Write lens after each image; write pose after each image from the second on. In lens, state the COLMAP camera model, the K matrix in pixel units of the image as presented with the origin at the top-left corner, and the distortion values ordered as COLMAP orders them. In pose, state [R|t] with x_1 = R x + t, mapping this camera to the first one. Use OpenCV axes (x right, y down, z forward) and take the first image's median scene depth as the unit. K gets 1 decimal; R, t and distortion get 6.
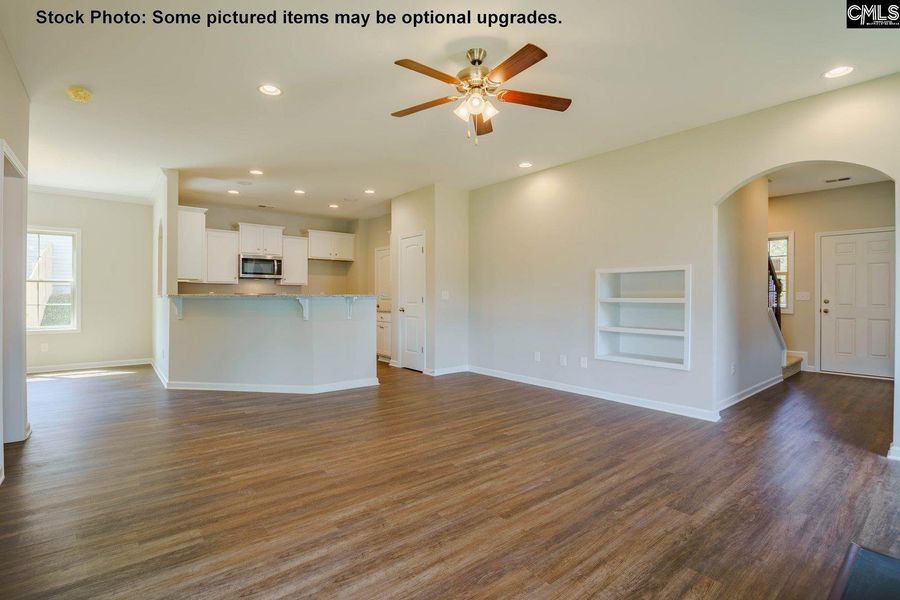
lens RADIAL K [[430.6, 0, 449.0], [0, 430.6, 294.7], [0, 0, 1]] dist [-0.017679, 0.001424]
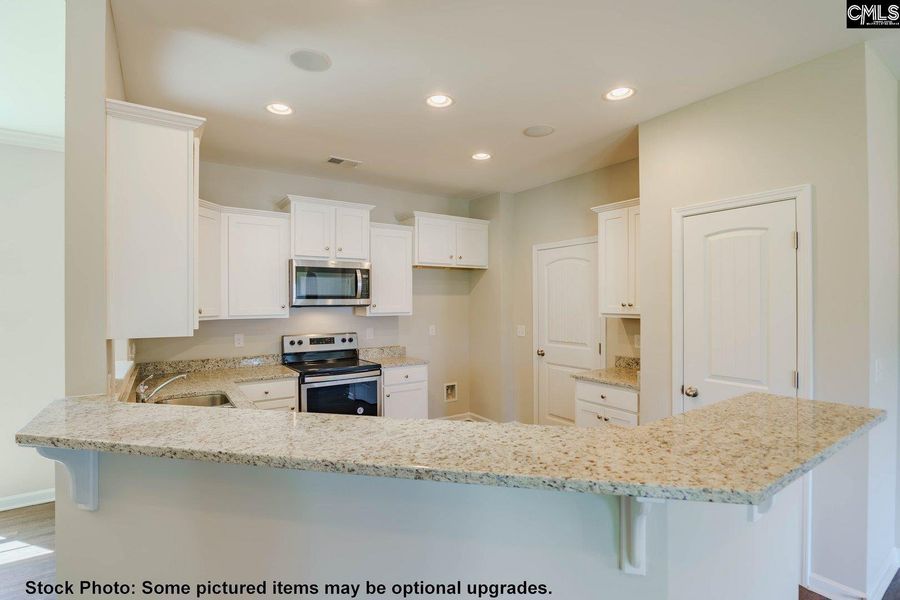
lens RADIAL K [[430.5, 0, 450.0], [0, 430.5, 300.0], [0, 0, 1]] dist [-0.019660, 0.000201]
pose [[0.996587, -0.004443, -0.082432, -0.253333], [0.004670, 0.999986, 0.002561, -0.045130], [0.082419, -0.002937, 0.996593, 0.497241]]
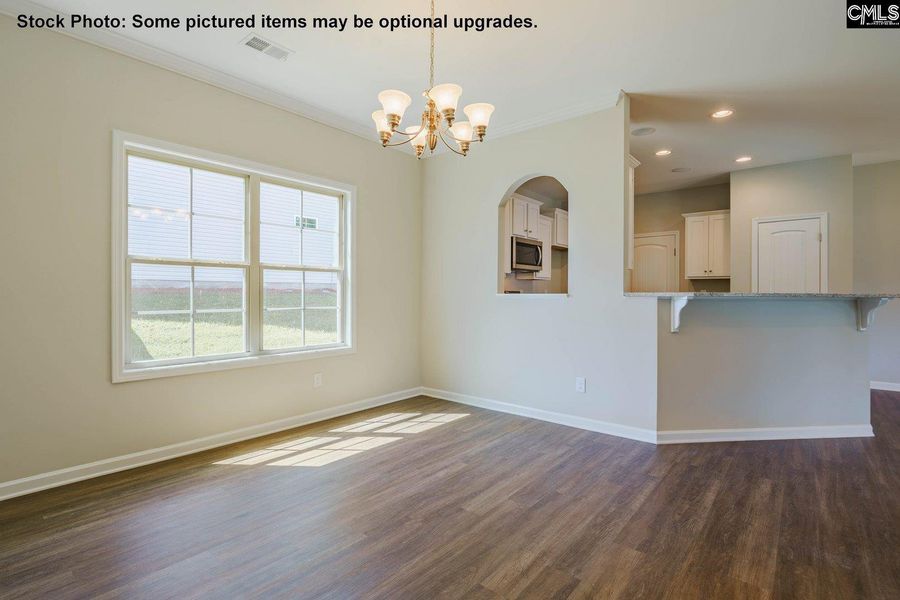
lens RADIAL K [[430.6, 0, 449.0], [0, 430.6, 294.7], [0, 0, 1]] dist [-0.017679, 0.001424]
pose [[0.979789, 0.001121, 0.200031, -0.706850], [-0.003188, 0.999945, 0.010014, -0.002483], [-0.200009, -0.010449, 0.979738, 0.291929]]
